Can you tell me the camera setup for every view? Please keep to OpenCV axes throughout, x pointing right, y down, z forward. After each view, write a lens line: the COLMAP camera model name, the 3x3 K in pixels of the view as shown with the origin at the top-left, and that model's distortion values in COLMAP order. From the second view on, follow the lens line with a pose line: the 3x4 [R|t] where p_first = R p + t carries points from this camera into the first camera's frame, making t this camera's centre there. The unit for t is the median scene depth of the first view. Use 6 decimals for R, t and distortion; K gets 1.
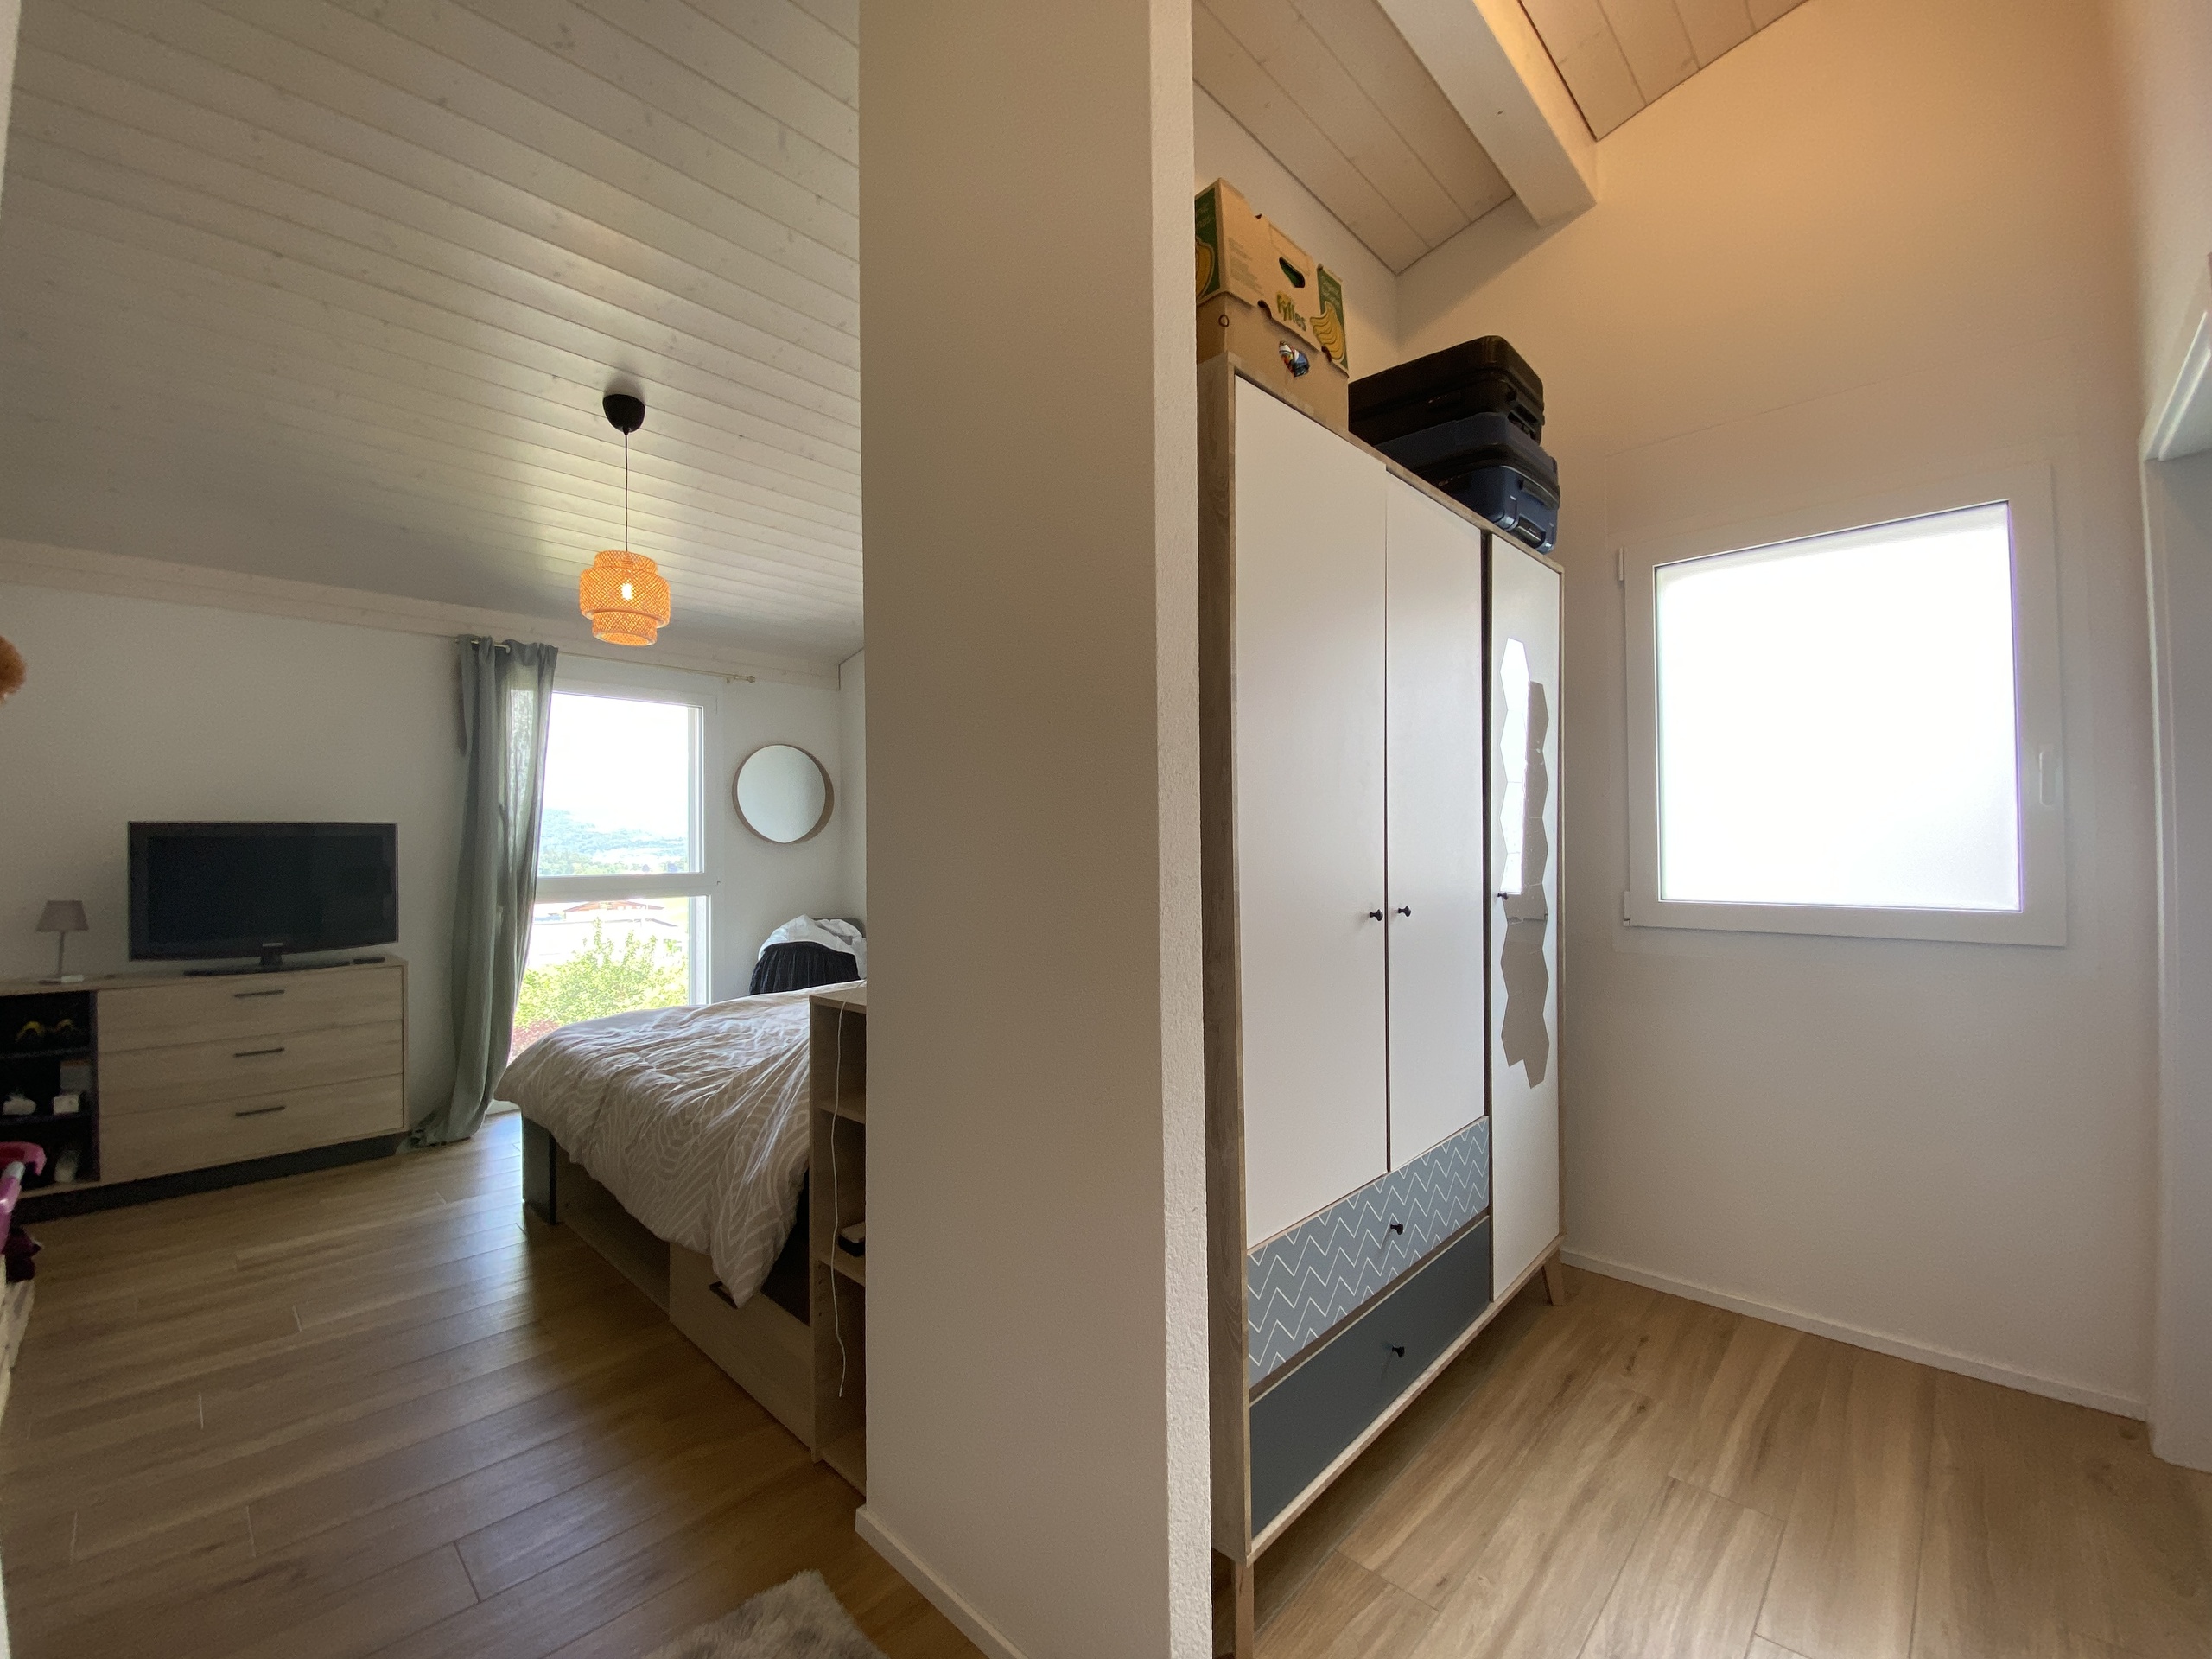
lens RADIAL K [[917.1, 0, 1115.6], [0, 917.1, 839.2], [0, 0, 1]] dist [0.015063, -0.018373]
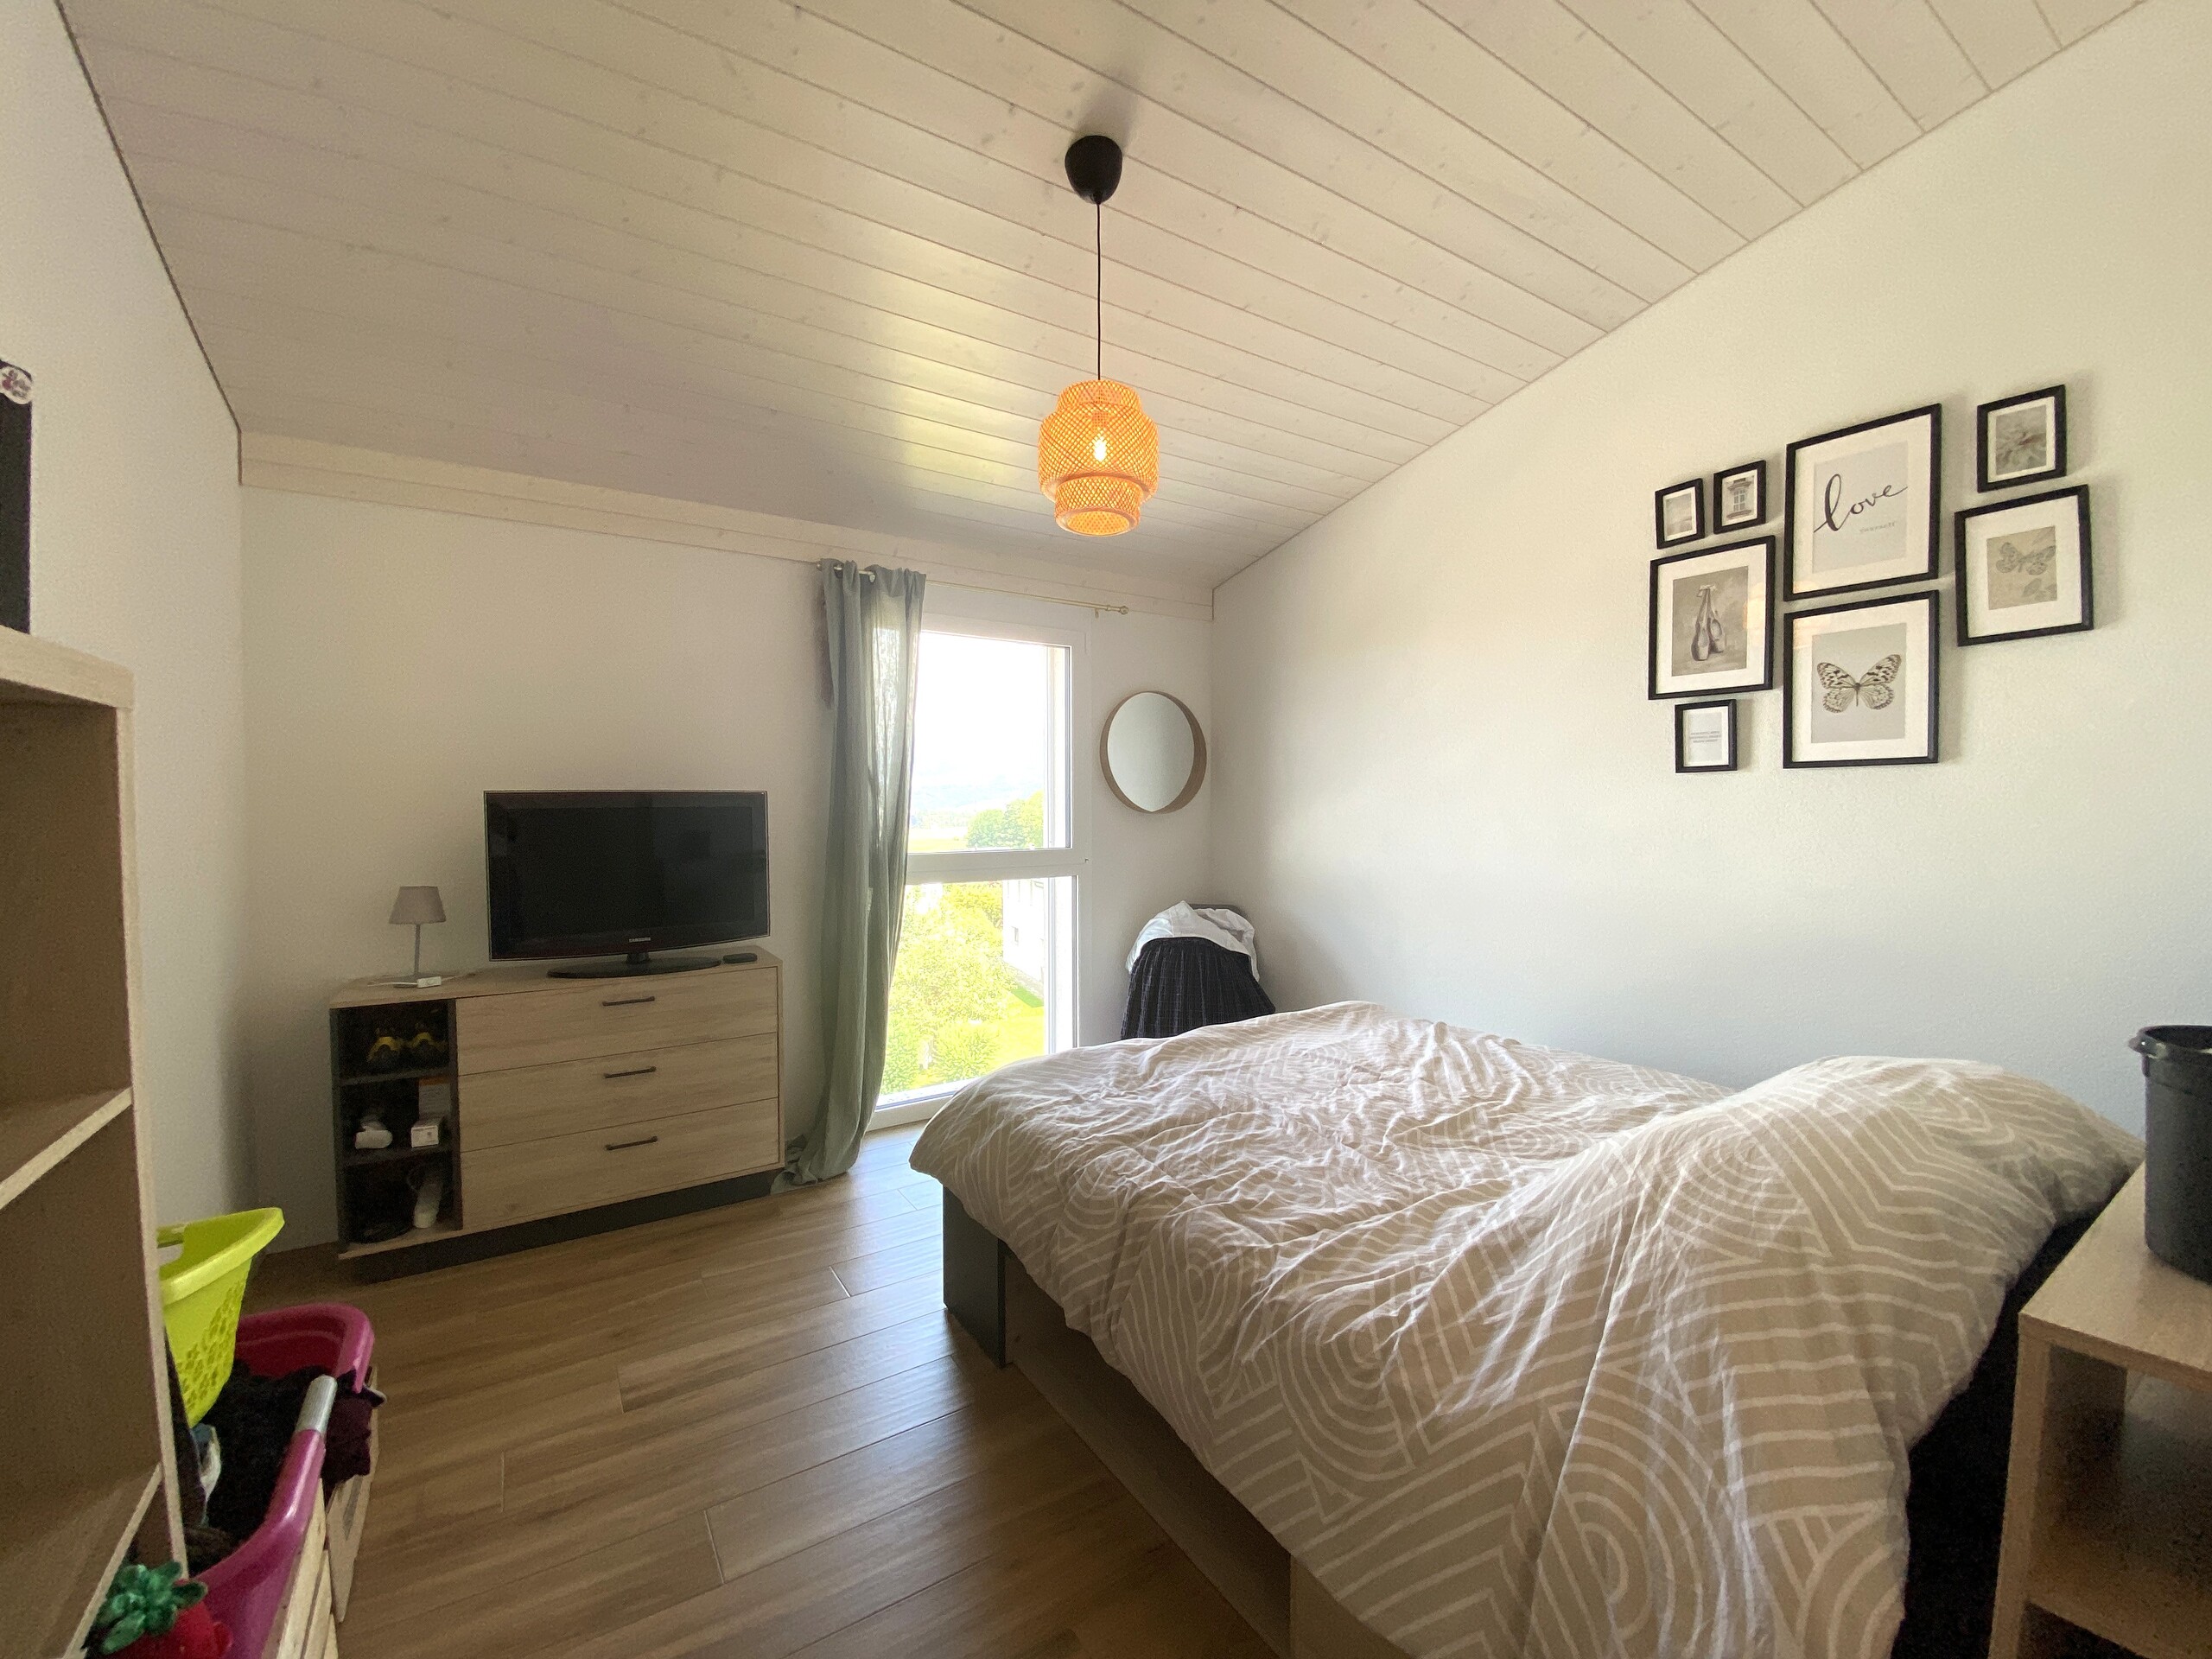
lens RADIAL K [[917.1, 0, 1115.6], [0, 917.1, 839.2], [0, 0, 1]] dist [0.015063, -0.018373]
pose [[0.973879, 0.015129, -0.226563, -0.313298], [-0.004356, 0.998839, 0.047974, -0.016804], [0.227026, -0.045734, 0.972814, 0.292902]]
